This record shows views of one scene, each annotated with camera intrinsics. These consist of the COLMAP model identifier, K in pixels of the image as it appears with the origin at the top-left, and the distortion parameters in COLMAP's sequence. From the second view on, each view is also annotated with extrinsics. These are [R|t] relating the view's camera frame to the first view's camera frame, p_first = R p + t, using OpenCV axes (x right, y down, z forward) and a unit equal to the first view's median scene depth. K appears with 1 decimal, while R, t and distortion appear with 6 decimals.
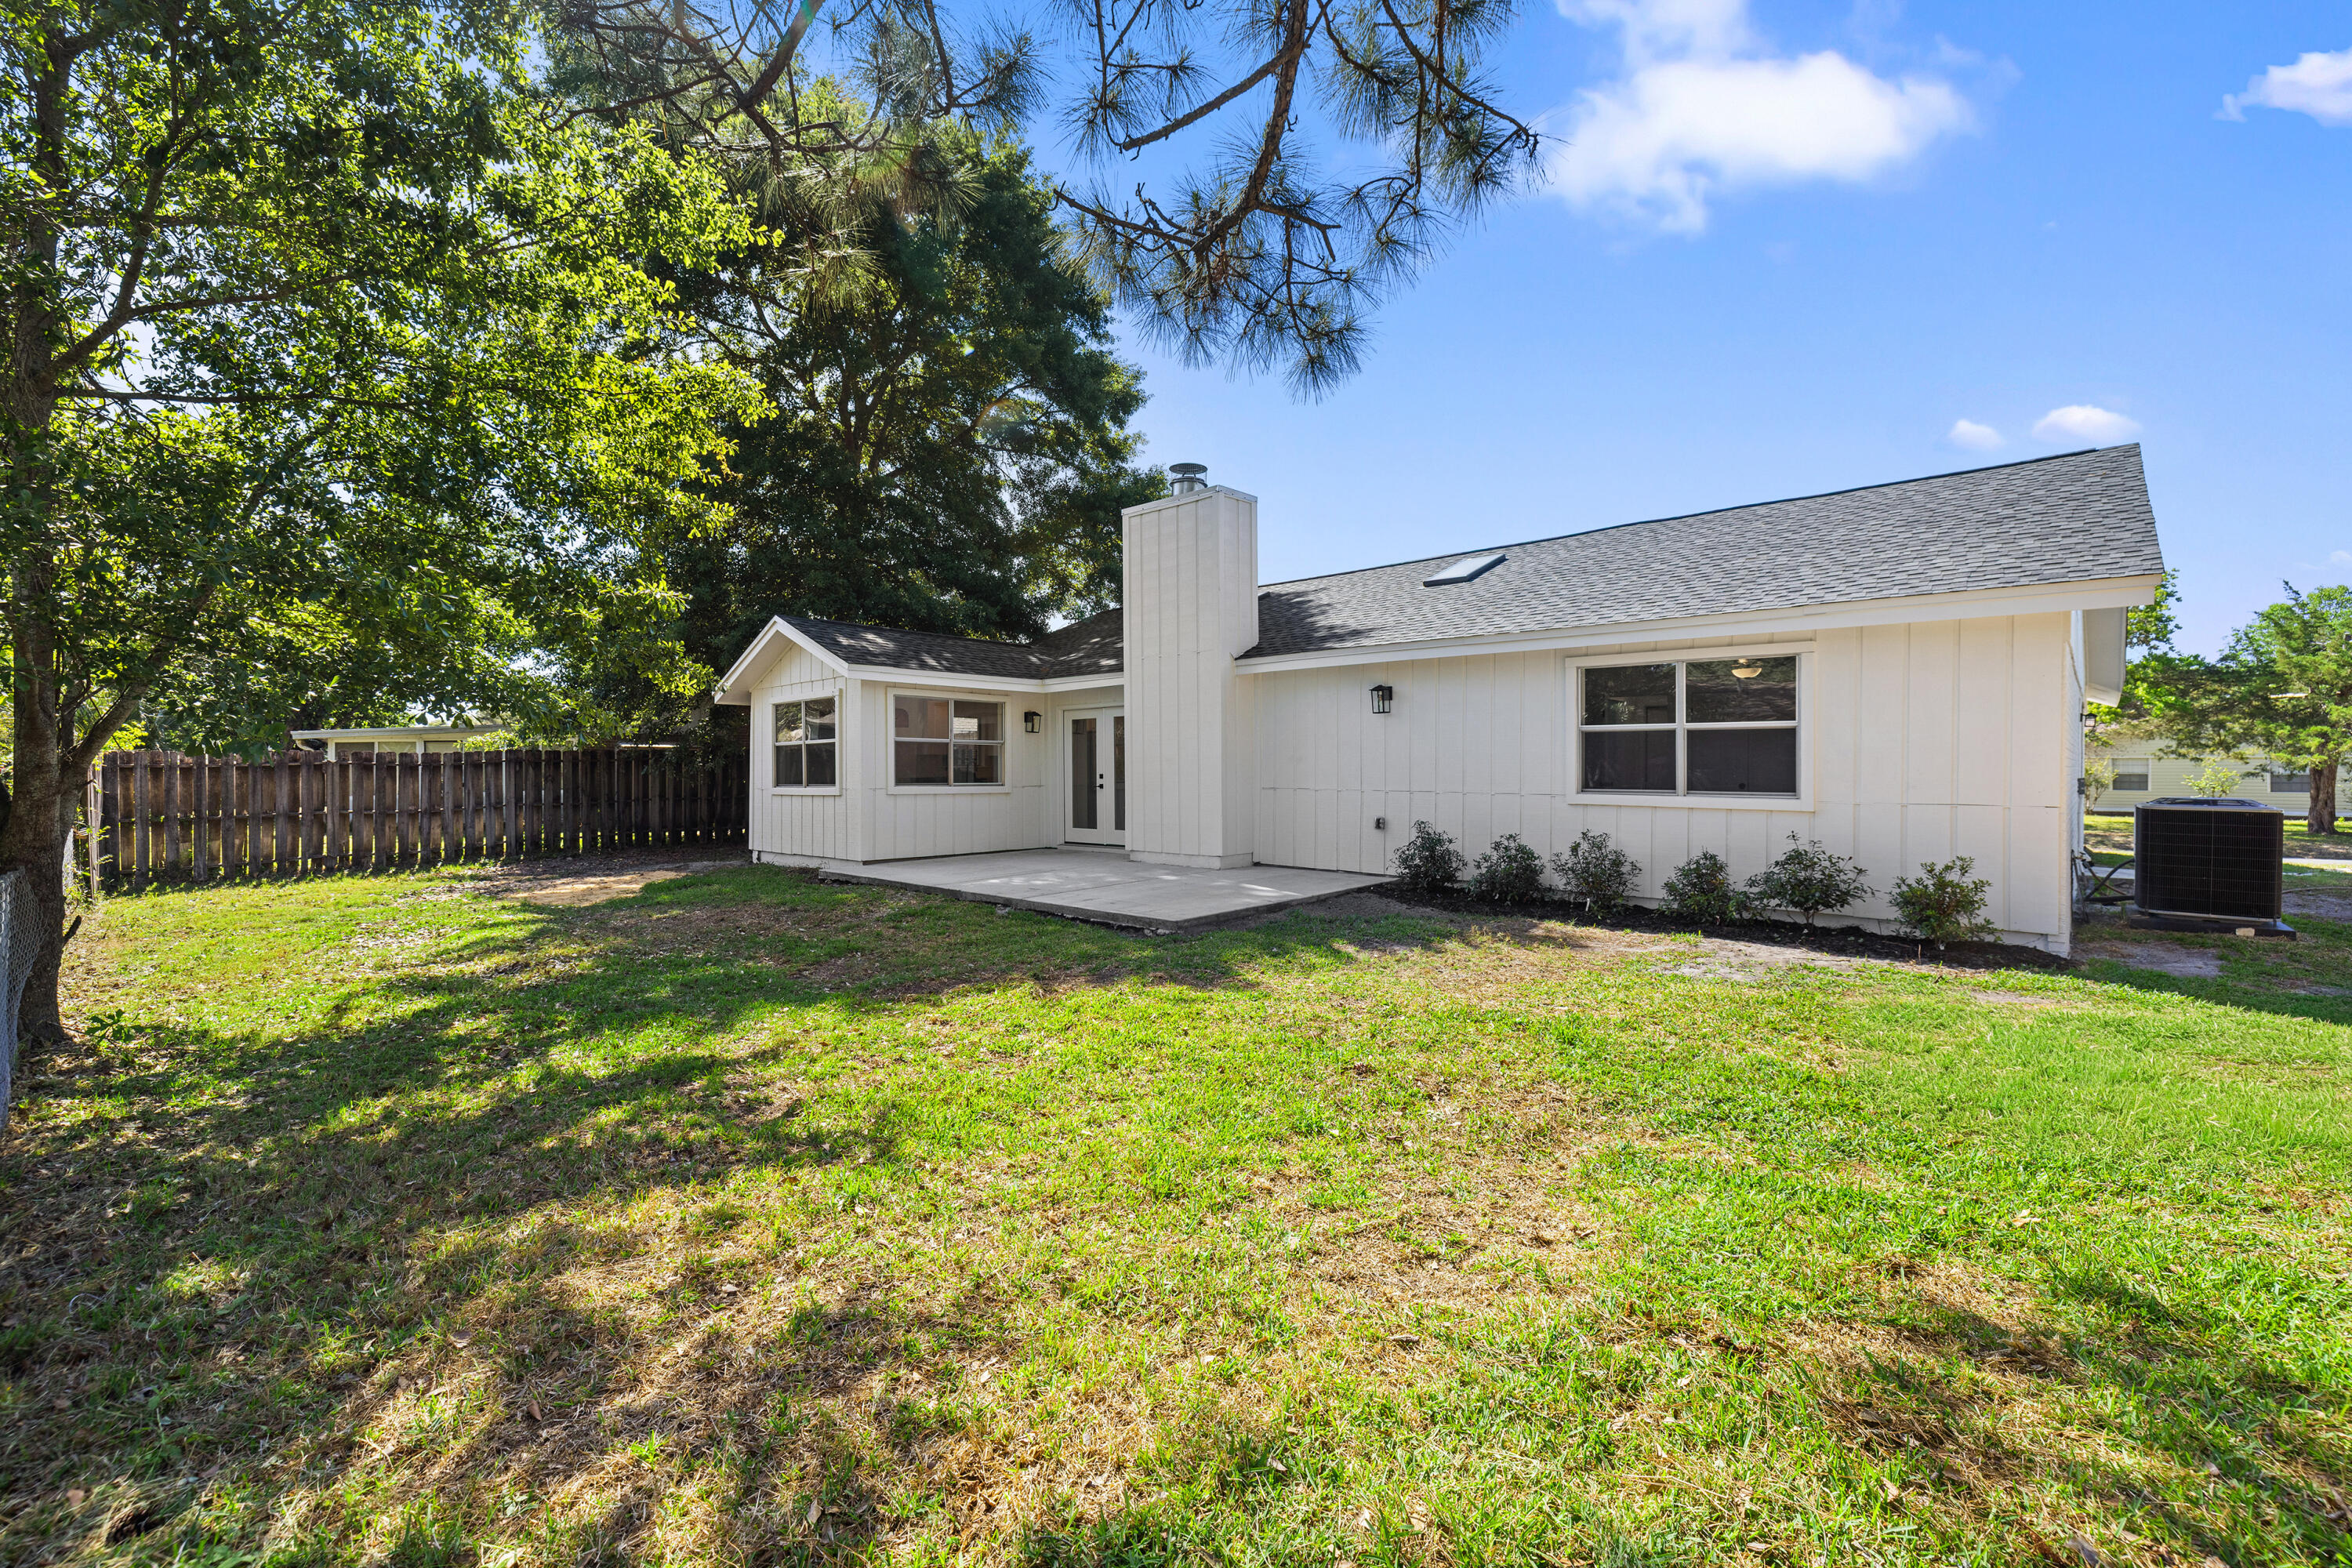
lens RADIAL K [[996.0, 0, 1160.2], [0, 996.0, 775.3], [0, 0, 1]] dist [-0.002255, -0.000085]
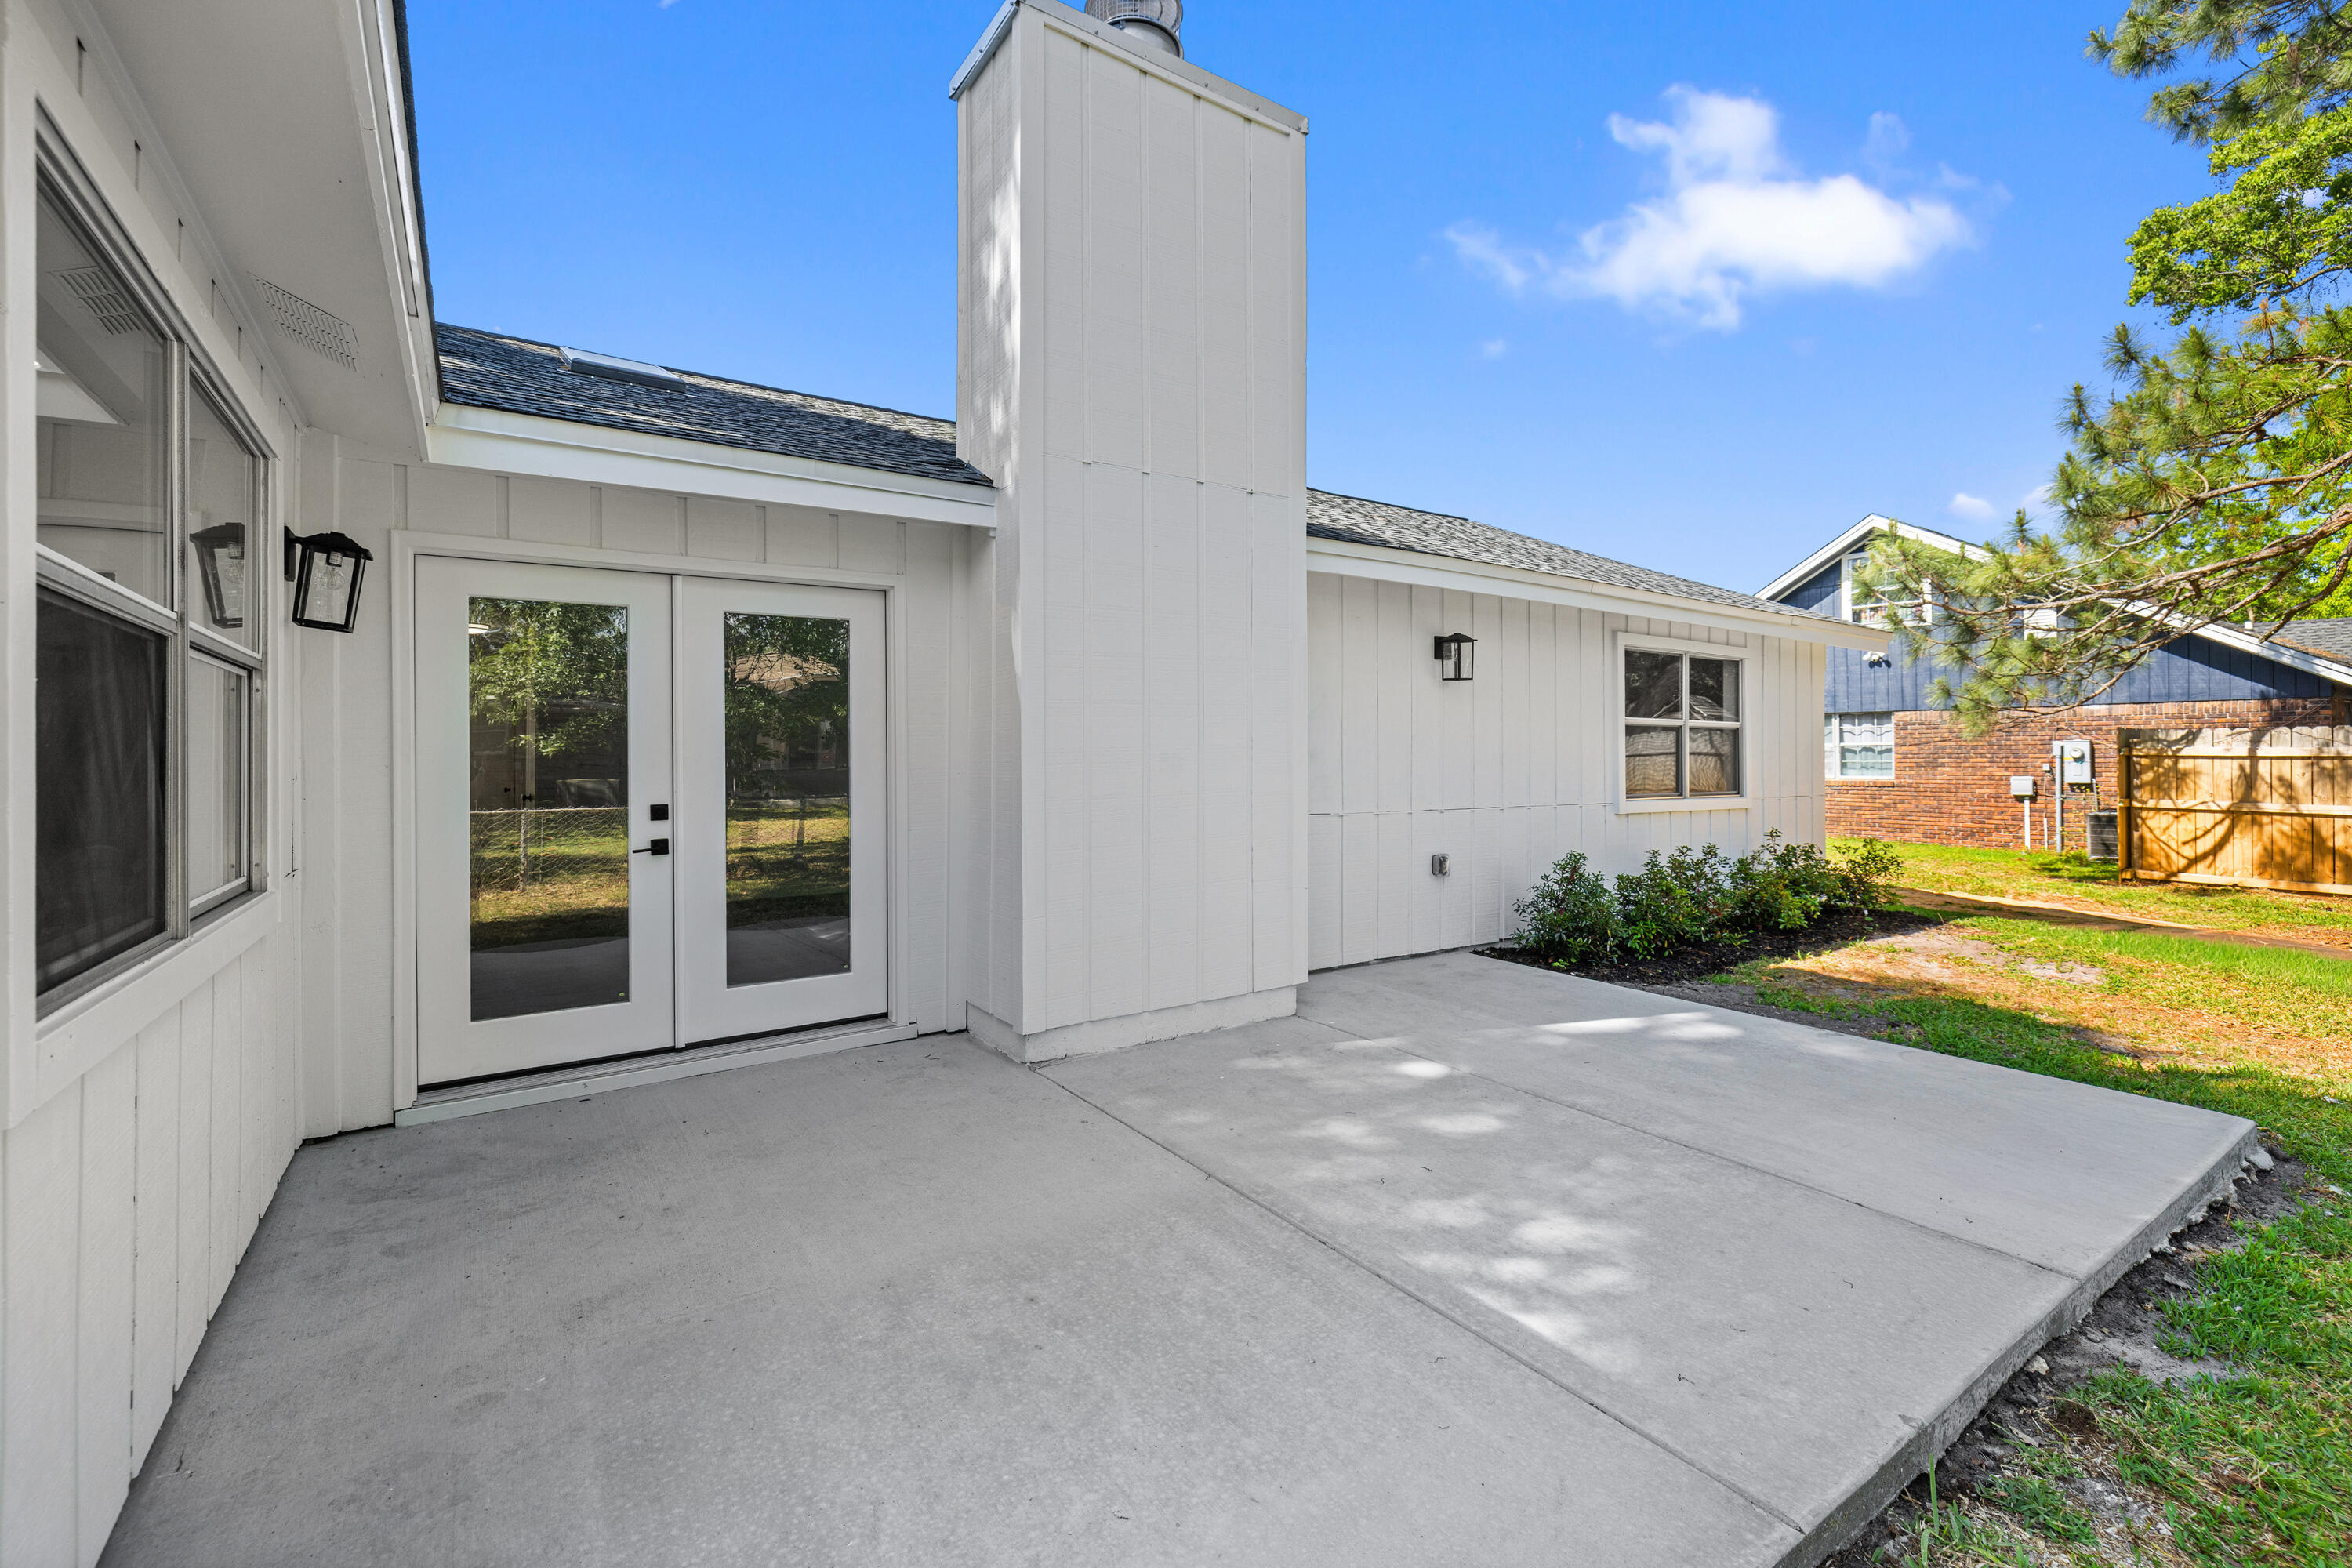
lens RADIAL K [[984.6, 0, 1148.7], [0, 984.6, 752.9], [0, 0, 1]] dist [-0.017259, -0.000141]
pose [[0.230232, 0.006036, 0.973117, -0.344456], [0.011813, 0.999890, -0.008997, -0.013655], [-0.973064, 0.013567, 0.230135, 0.917188]]
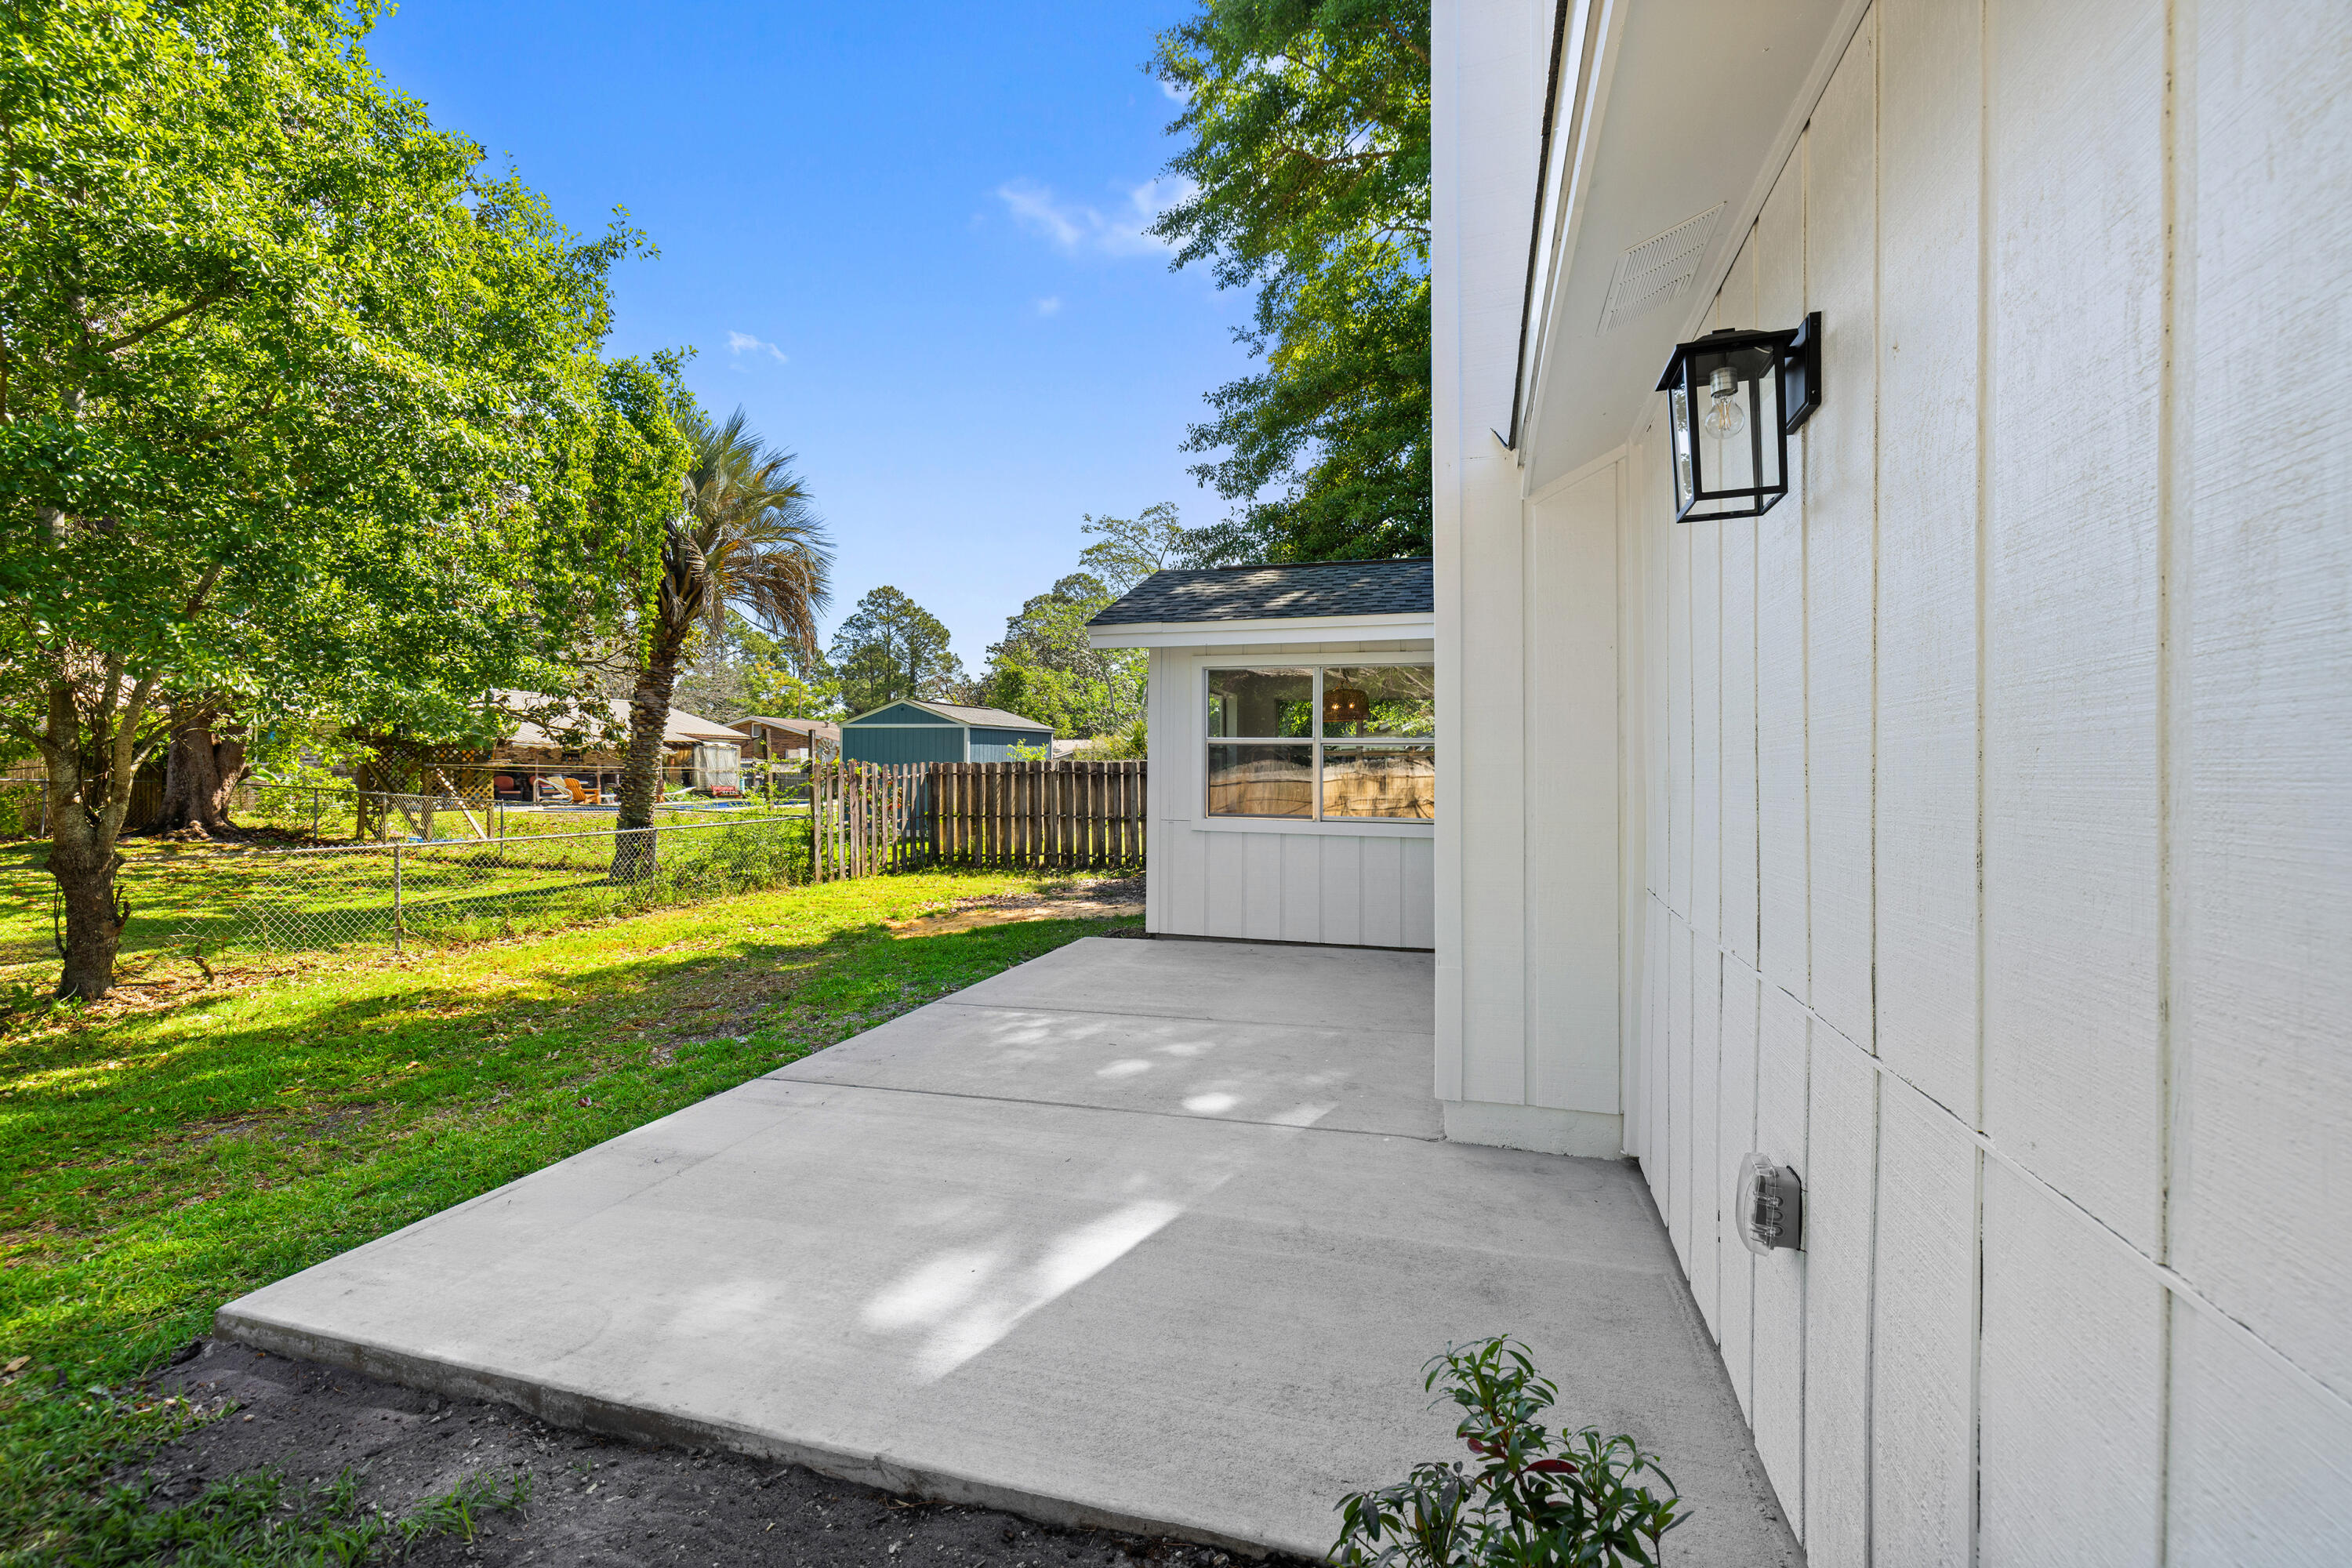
lens RADIAL K [[996.0, 0, 1160.2], [0, 996.0, 775.3], [0, 0, 1]] dist [-0.002255, -0.000085]
pose [[0.432419, 0.009528, -0.901622, 0.281443], [-0.016706, 0.999857, 0.002554, -0.016288], [0.901518, 0.013959, 0.432517, 0.750687]]
